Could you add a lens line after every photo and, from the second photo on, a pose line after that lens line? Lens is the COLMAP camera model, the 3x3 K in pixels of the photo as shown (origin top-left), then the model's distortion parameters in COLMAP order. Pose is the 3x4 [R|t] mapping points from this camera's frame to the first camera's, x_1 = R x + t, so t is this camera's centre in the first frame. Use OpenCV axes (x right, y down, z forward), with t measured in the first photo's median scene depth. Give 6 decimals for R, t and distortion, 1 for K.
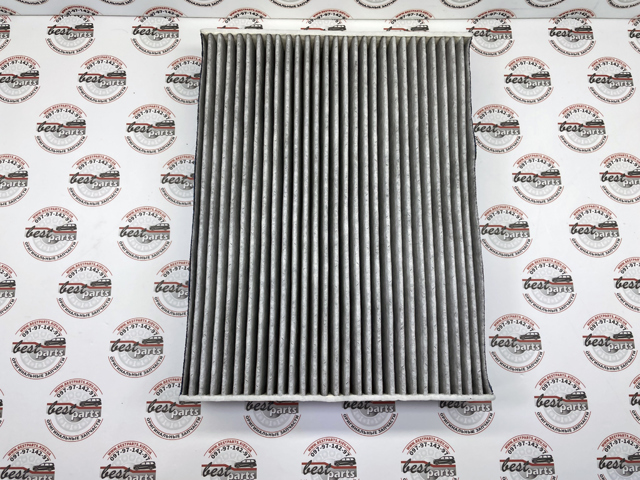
lens RADIAL K [[499.6, 0, 319.4], [0, 499.6, 236.0], [0, 0, 1]] dist [0.050563, -0.082826]
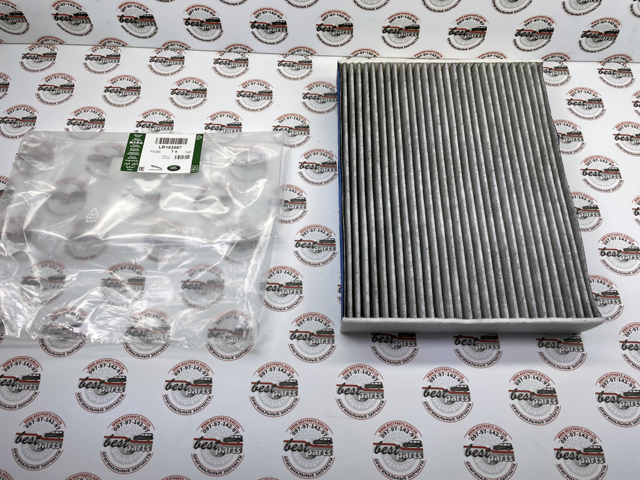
lens RADIAL K [[499.6, 0, 322.1], [0, 499.6, 243.5], [0, 0, 1]] dist [0.050563, -0.082826]
pose [[0.999943, -0.004739, 0.009600, -0.286000], [0.006707, 0.976192, -0.216805, 0.343873], [-0.008344, 0.216857, 0.976168, -0.172278]]
